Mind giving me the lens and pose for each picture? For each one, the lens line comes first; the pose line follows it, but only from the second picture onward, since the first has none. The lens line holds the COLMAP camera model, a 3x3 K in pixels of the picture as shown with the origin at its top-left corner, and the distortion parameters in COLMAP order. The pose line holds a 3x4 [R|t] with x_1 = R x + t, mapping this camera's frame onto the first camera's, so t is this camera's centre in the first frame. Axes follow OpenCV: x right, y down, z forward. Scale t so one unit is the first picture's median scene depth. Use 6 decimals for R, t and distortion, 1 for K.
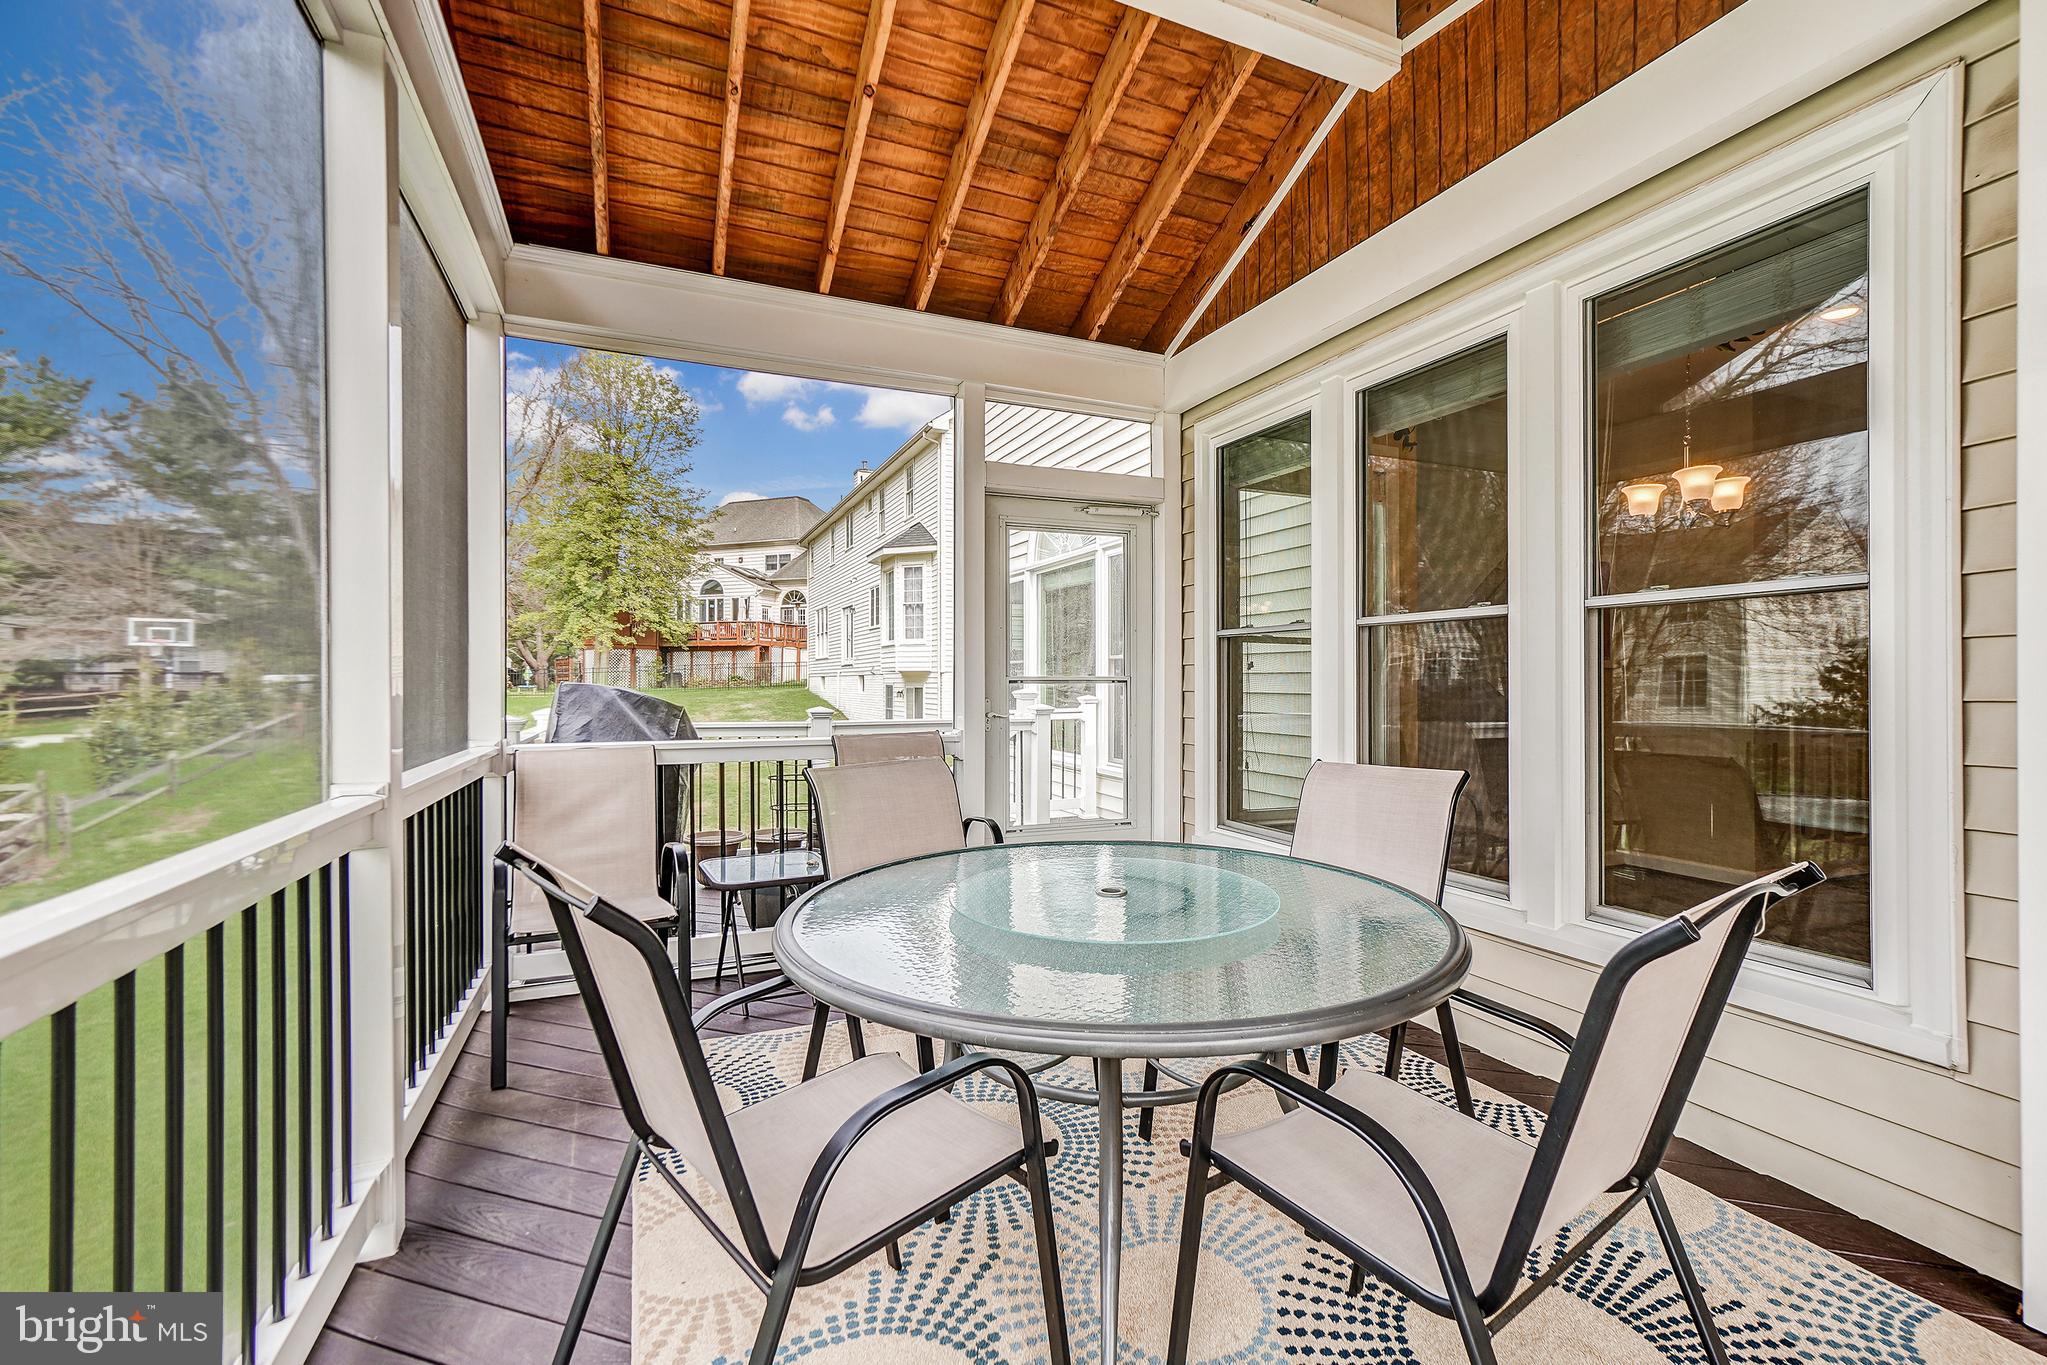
lens RADIAL K [[891.0, 0, 1026.6], [0, 891.0, 676.8], [0, 0, 1]] dist [-0.000962, 0.005930]
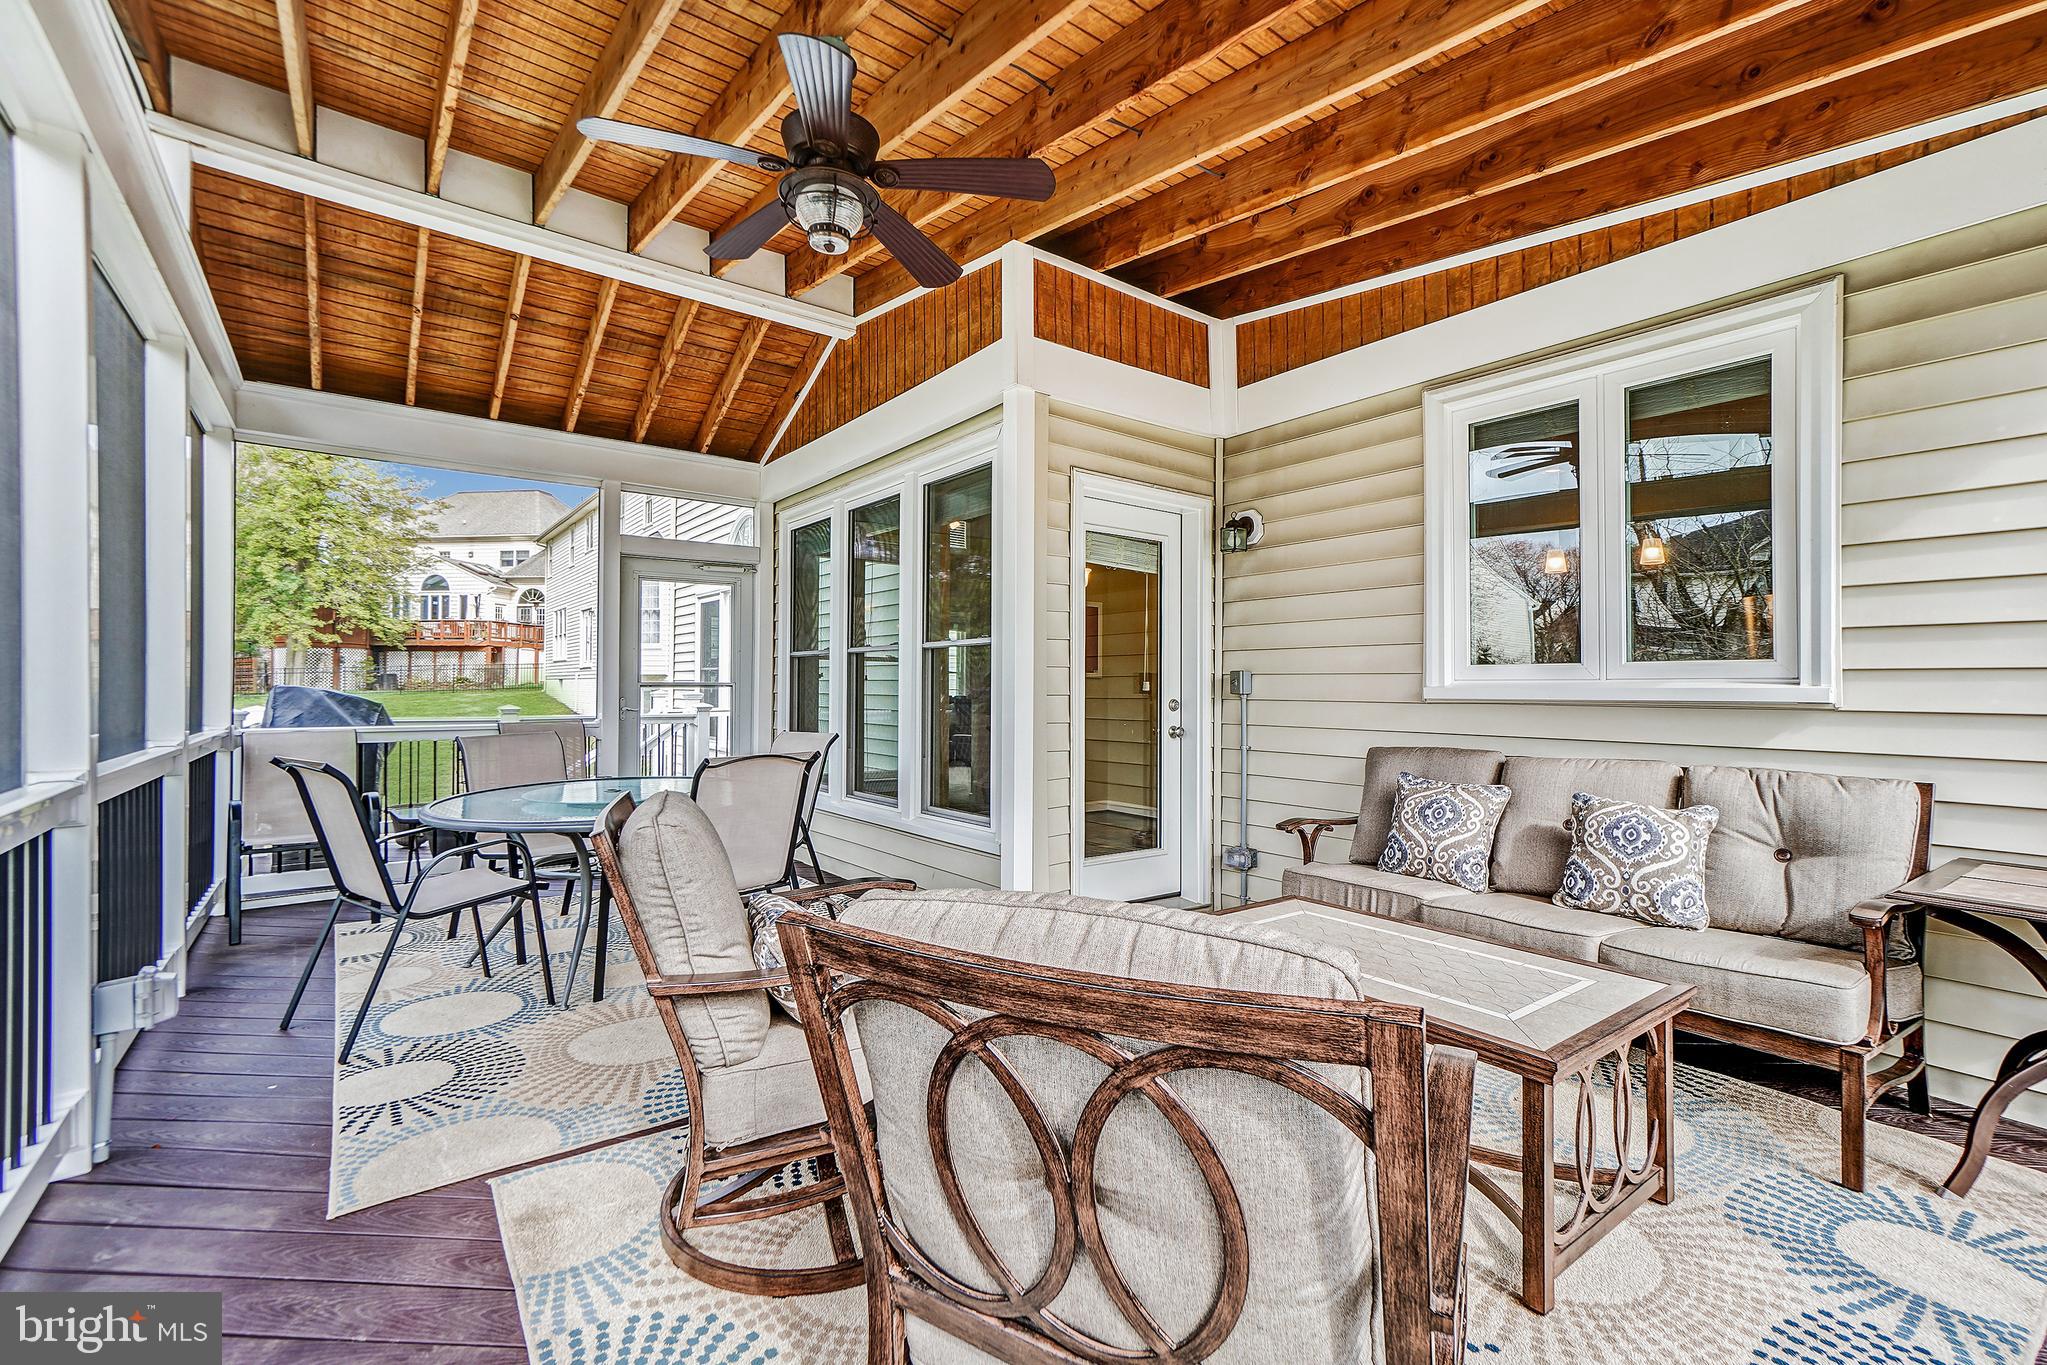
lens RADIAL K [[908.2, 0, 1036.4], [0, 908.2, 673.1], [0, 0, 1]] dist [-0.002489, 0.012532]
pose [[0.971326, 0.006219, 0.237669, 0.240288], [-0.004419, 0.999957, -0.008106, -0.005632], [-0.237709, 0.006823, 0.971312, -0.552436]]
